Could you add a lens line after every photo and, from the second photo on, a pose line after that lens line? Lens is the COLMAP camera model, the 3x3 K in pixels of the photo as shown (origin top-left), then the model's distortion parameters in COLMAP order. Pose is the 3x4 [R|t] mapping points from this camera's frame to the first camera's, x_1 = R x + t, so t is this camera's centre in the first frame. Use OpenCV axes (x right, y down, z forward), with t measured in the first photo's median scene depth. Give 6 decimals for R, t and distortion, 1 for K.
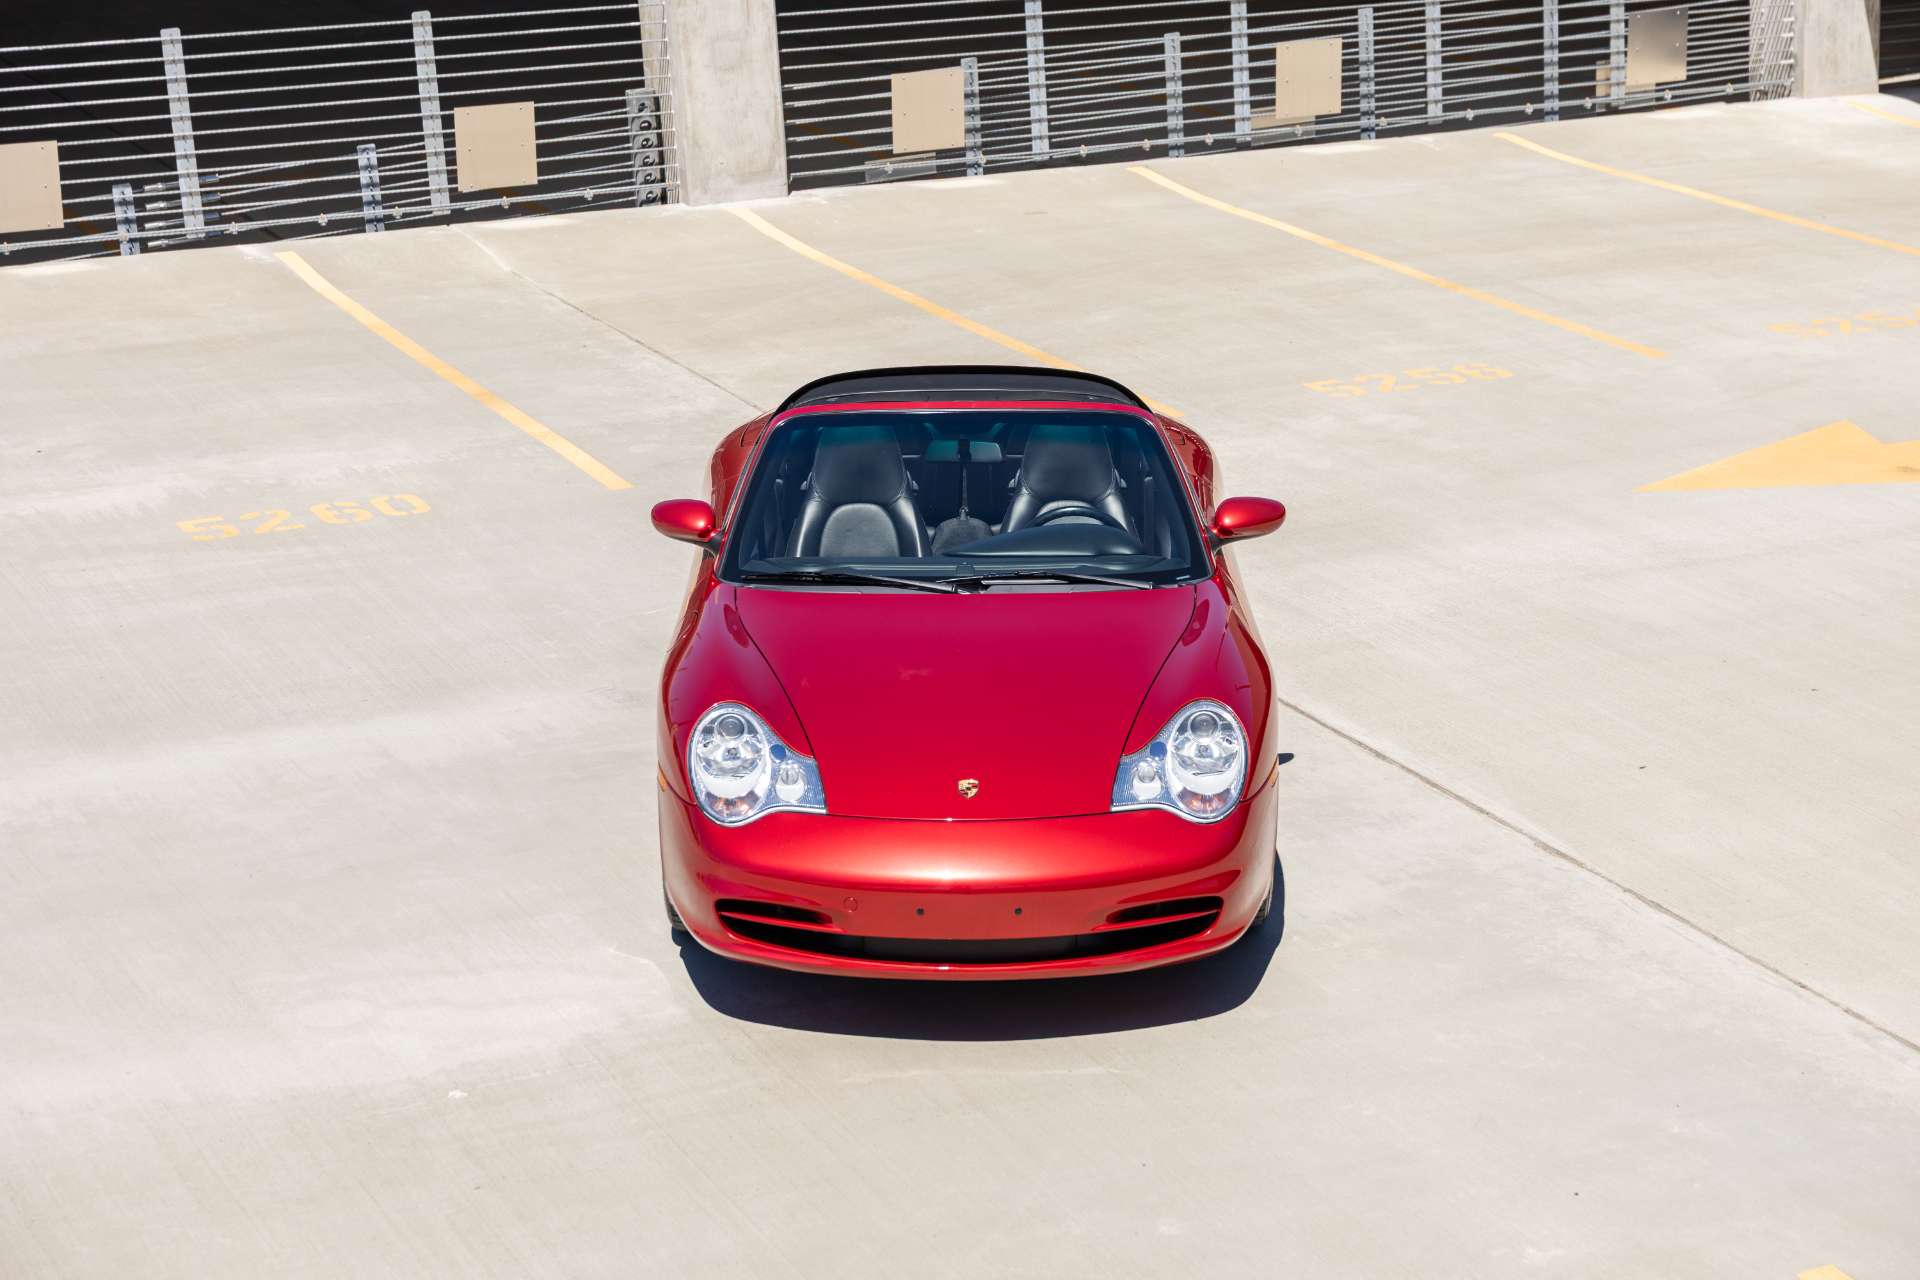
lens RADIAL K [[3826.1, 0, 964.2], [0, 3826.1, 646.2], [0, 0, 1]] dist [0.038348, -0.050831]
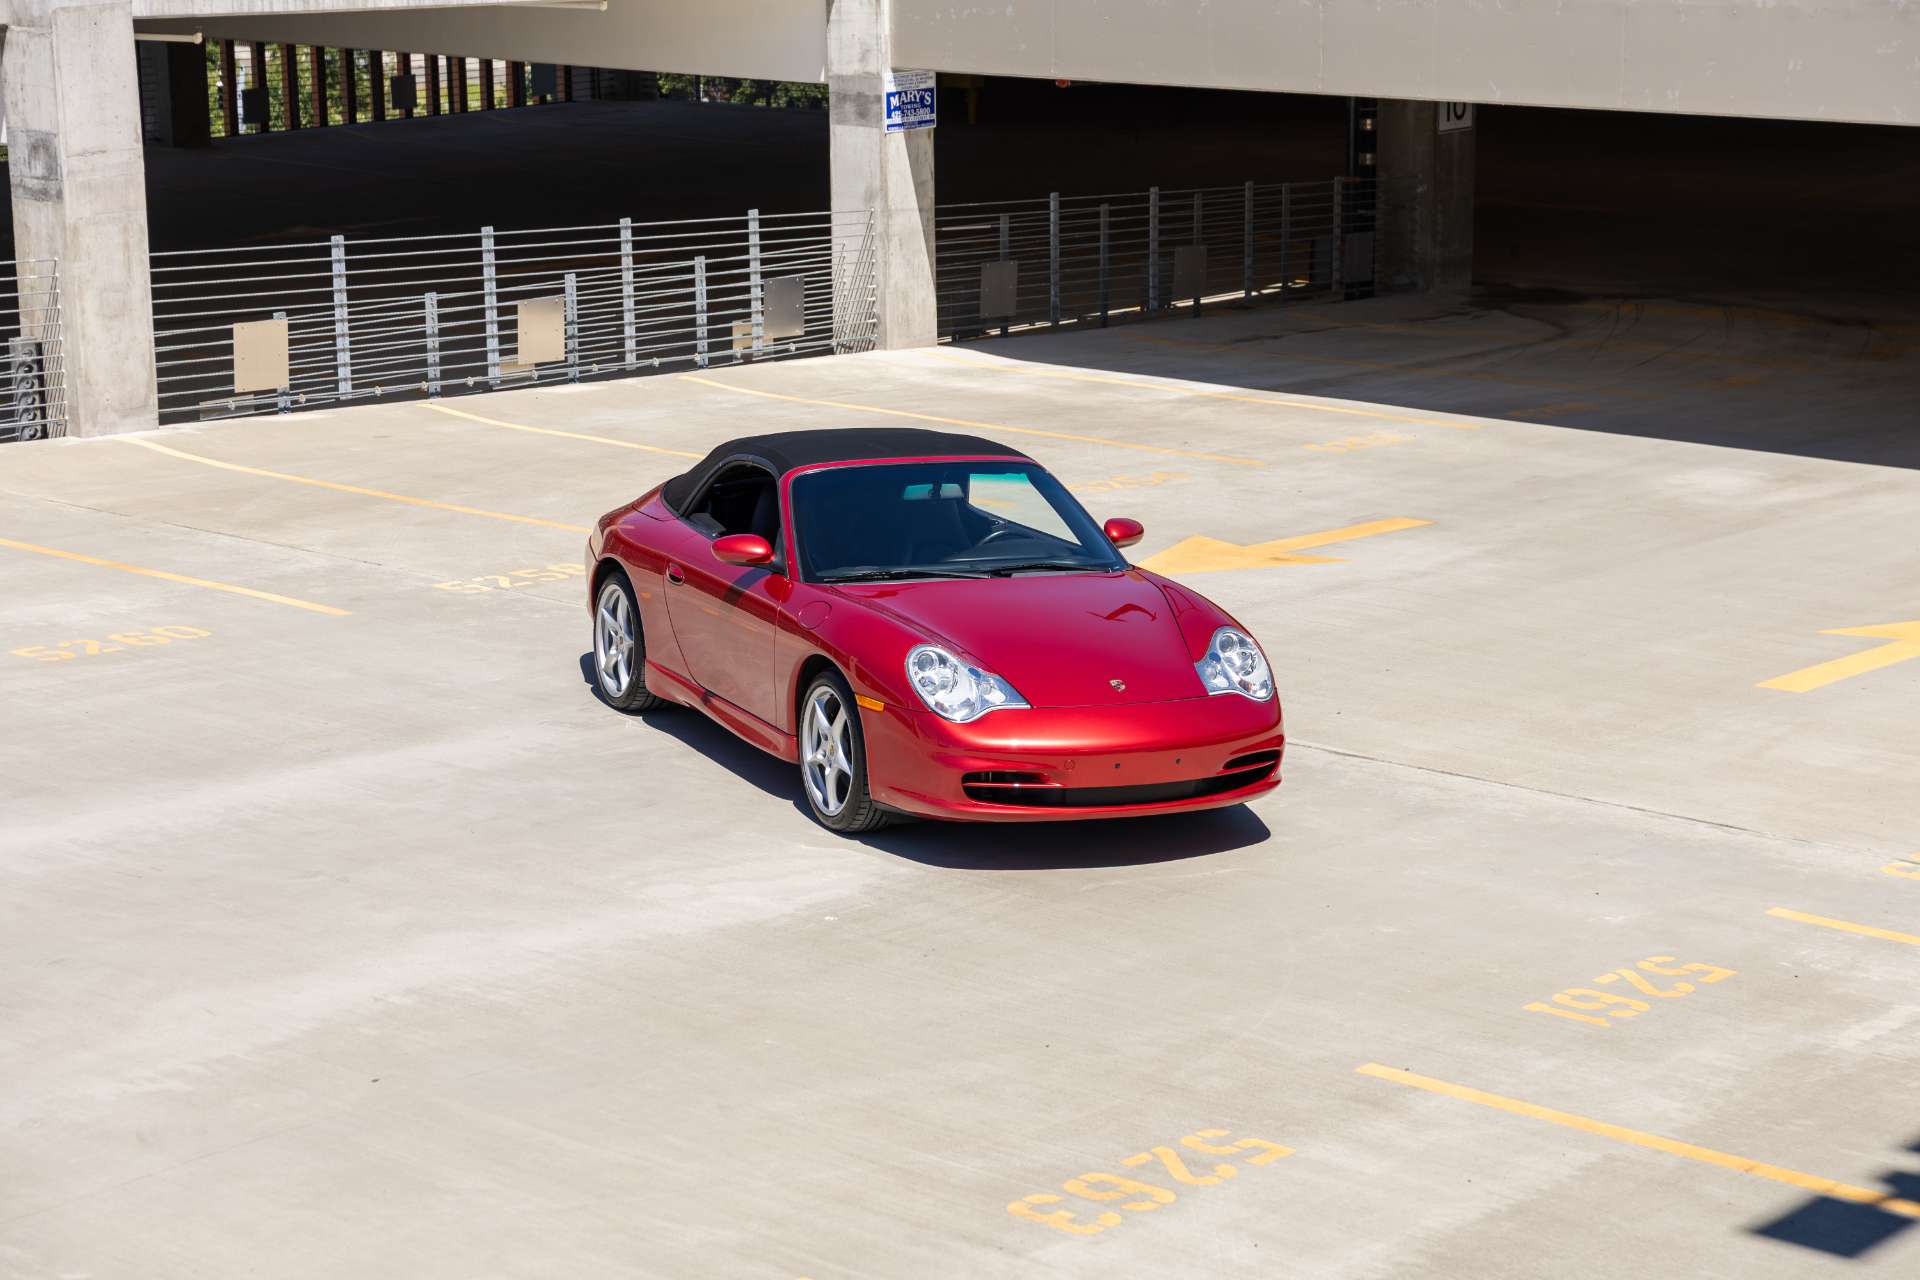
lens RADIAL K [[3813.9, 0, 972.5], [0, 3813.9, 644.5], [0, 0, 1]] dist [0.045788, 0.100683]
pose [[0.905313, -0.037274, 0.423107, -0.304530], [0.073906, 0.994770, -0.070499, 0.042077], [-0.418266, 0.095093, 0.903333, -0.110701]]
